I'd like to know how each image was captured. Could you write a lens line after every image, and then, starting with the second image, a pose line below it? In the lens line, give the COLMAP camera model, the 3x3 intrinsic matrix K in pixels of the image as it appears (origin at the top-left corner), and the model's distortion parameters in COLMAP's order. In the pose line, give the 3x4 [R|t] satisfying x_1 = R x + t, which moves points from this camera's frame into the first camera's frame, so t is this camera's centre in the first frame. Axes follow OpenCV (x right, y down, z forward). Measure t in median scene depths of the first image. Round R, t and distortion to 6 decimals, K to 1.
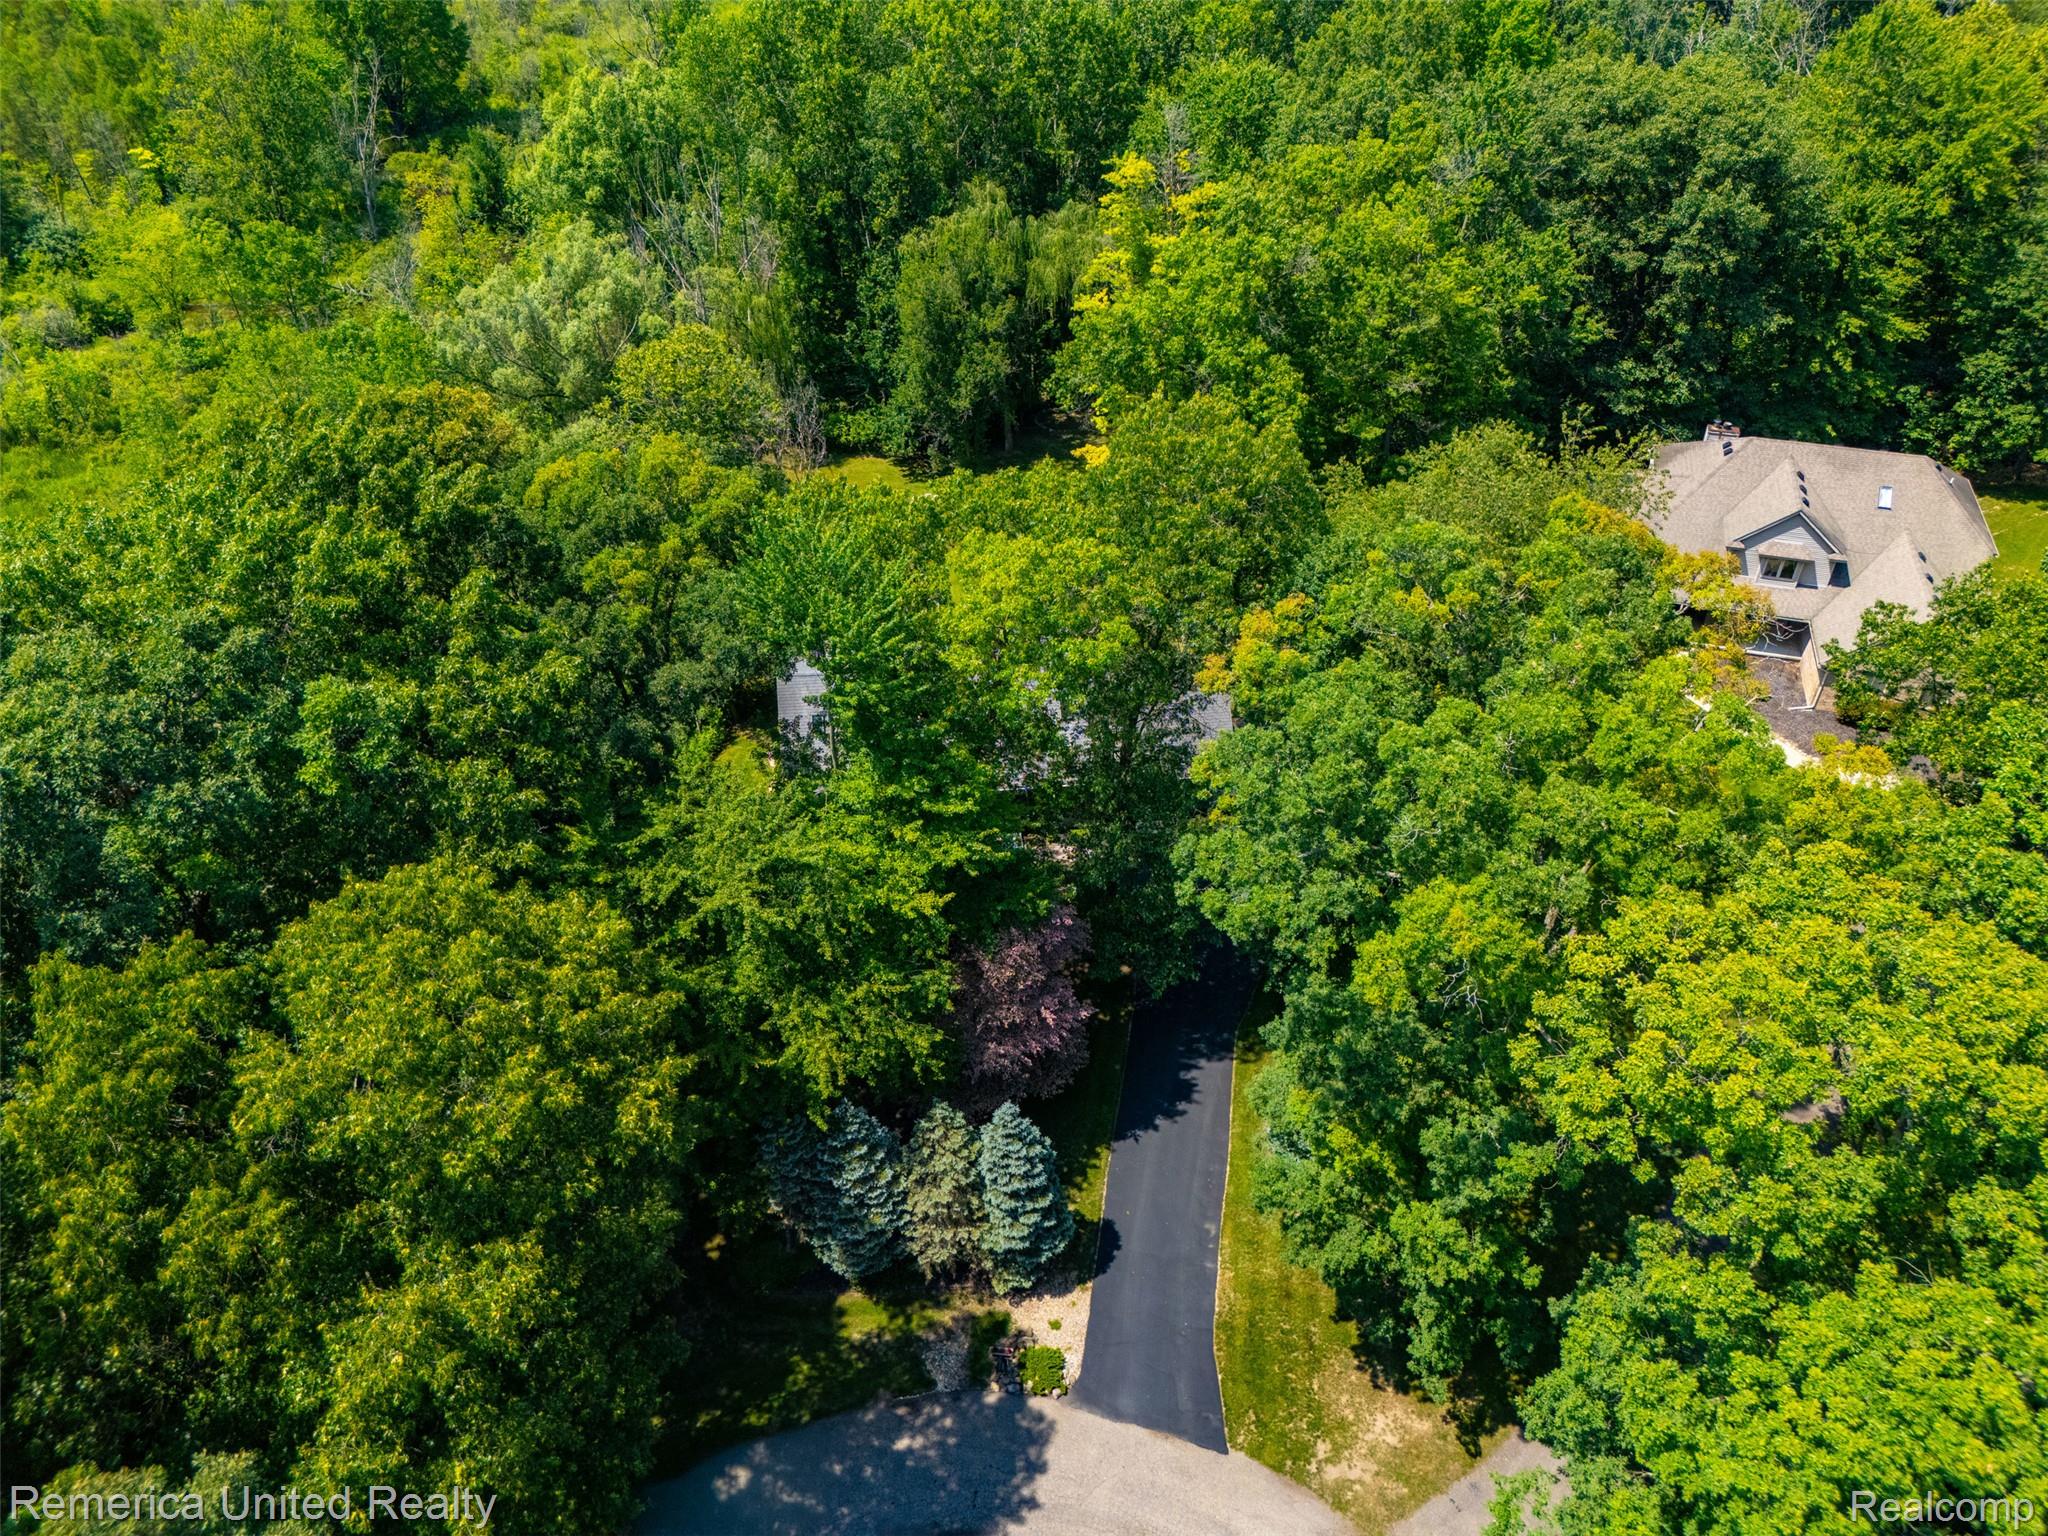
lens RADIAL K [[1517.4, 0, 1024.8], [0, 1517.4, 768.4], [0, 0, 1]] dist [0.058789, -0.052622]
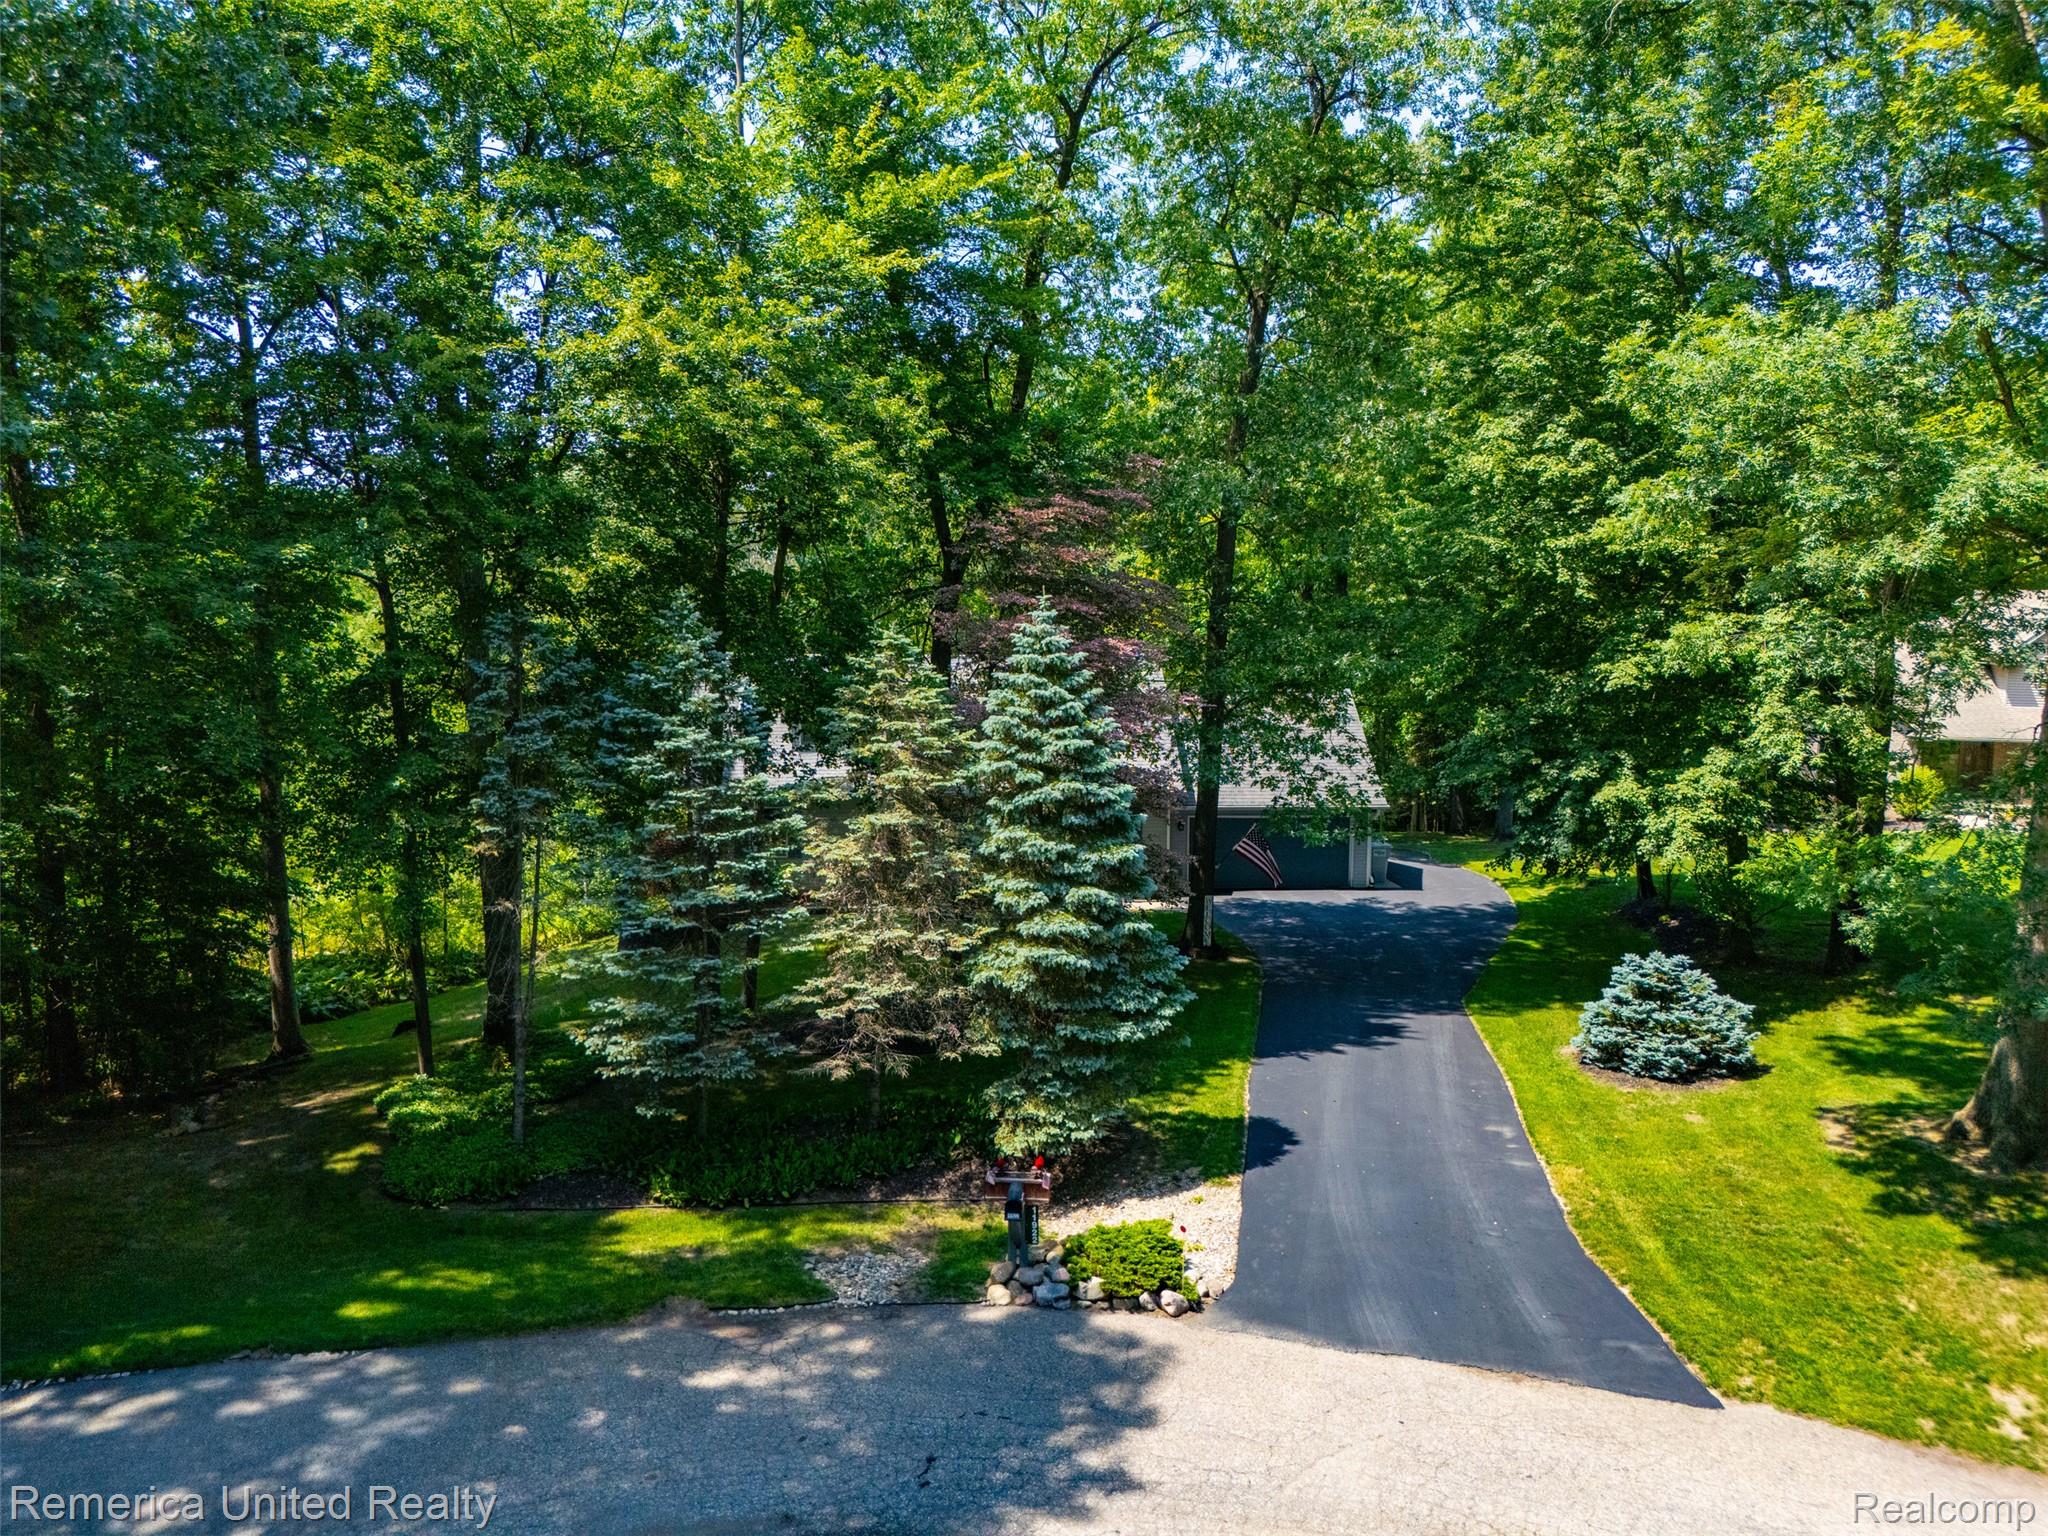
lens RADIAL K [[1517.4, 0, 1025.7], [0, 1517.4, 765.4], [0, 0, 1]] dist [0.058789, -0.052622]
pose [[0.999904, 0.003100, -0.013480, -0.008701], [-0.009893, 0.841405, -0.540314, 0.494436], [0.009667, 0.540396, 0.841355, 0.634494]]
